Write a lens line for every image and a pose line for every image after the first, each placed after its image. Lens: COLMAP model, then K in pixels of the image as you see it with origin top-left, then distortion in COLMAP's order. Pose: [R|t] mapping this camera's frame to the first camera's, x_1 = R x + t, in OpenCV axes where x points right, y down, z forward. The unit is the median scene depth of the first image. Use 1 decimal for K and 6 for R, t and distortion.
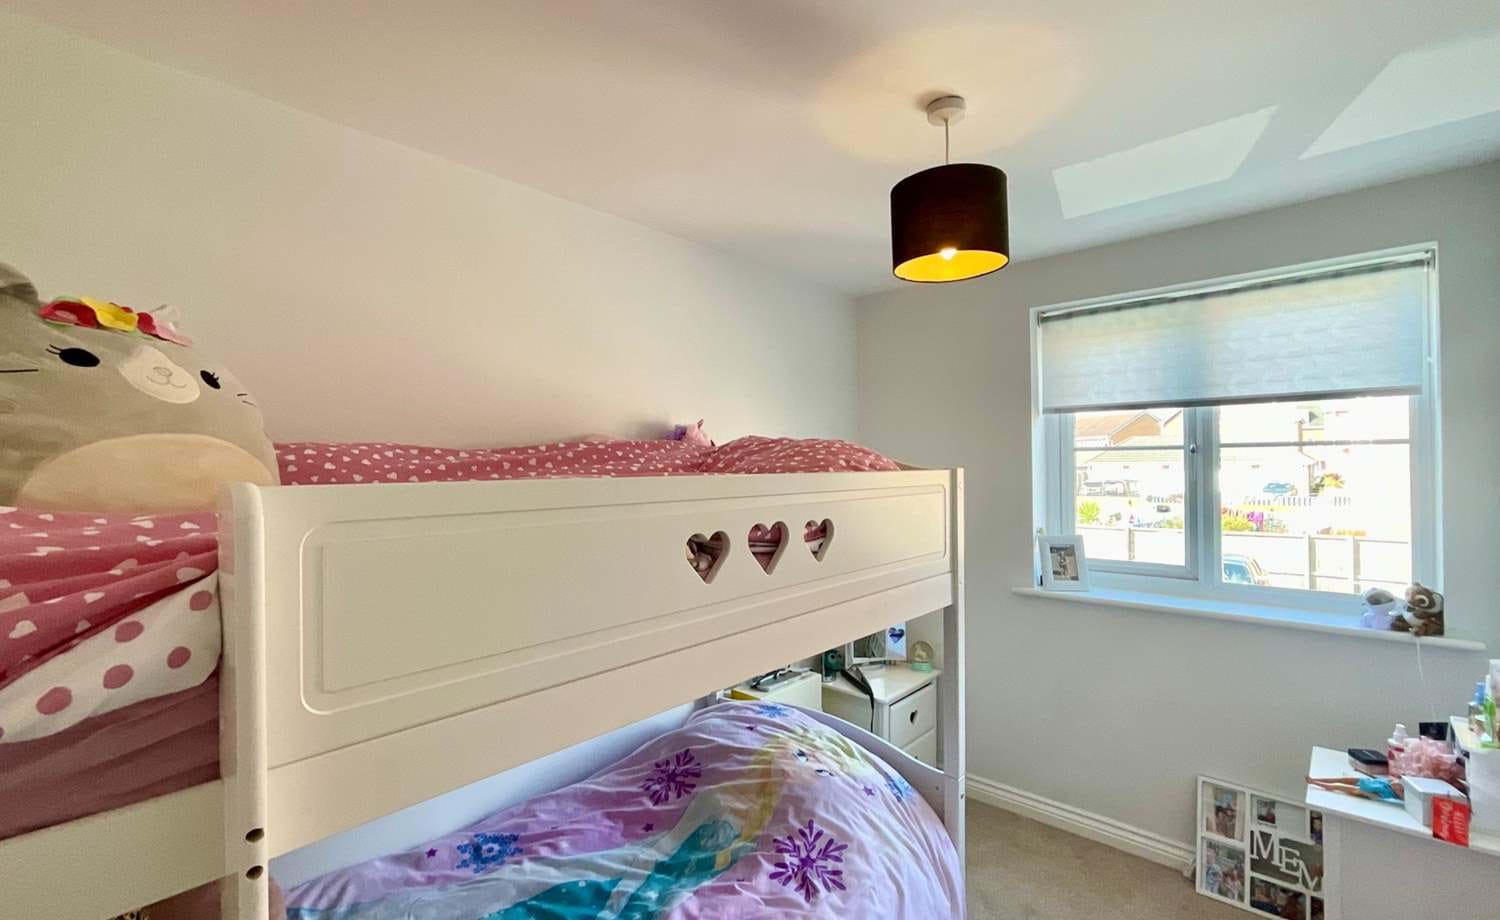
lens RADIAL K [[646.2, 0, 750.0], [0, 646.2, 460.0], [0, 0, 1]] dist [0.008151, 0.000047]
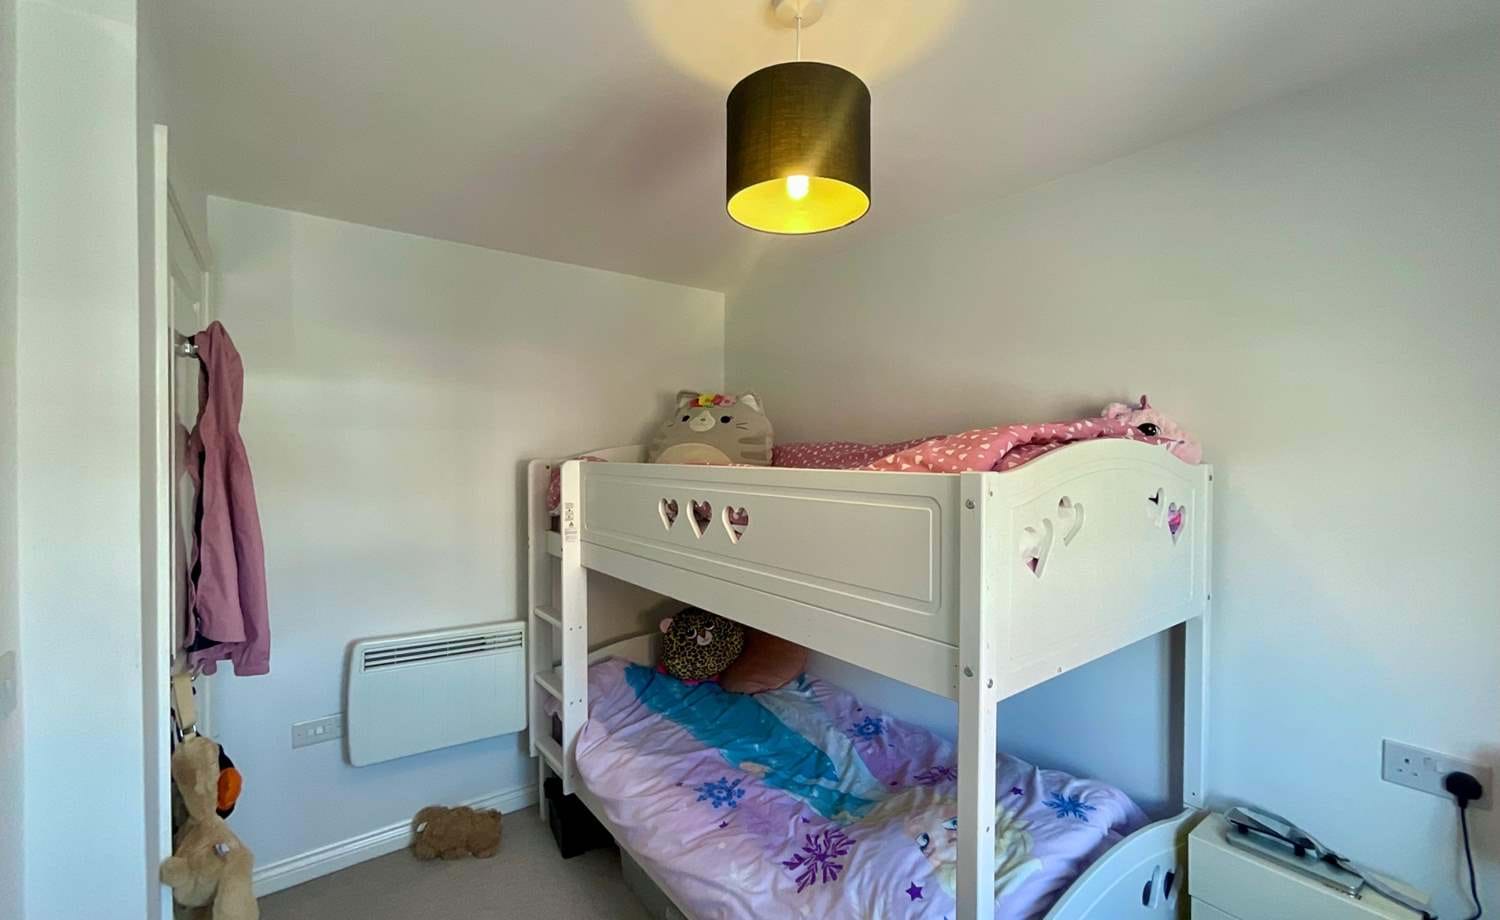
lens RADIAL K [[646.2, 0, 750.0], [0, 646.2, 460.0], [0, 0, 1]] dist [0.008151, 0.000047]
pose [[-0.166142, 0.030548, -0.985629, 1.066323], [0.004883, 0.999533, 0.030156, -0.021524], [0.986090, 0.000197, -0.166213, 1.050350]]
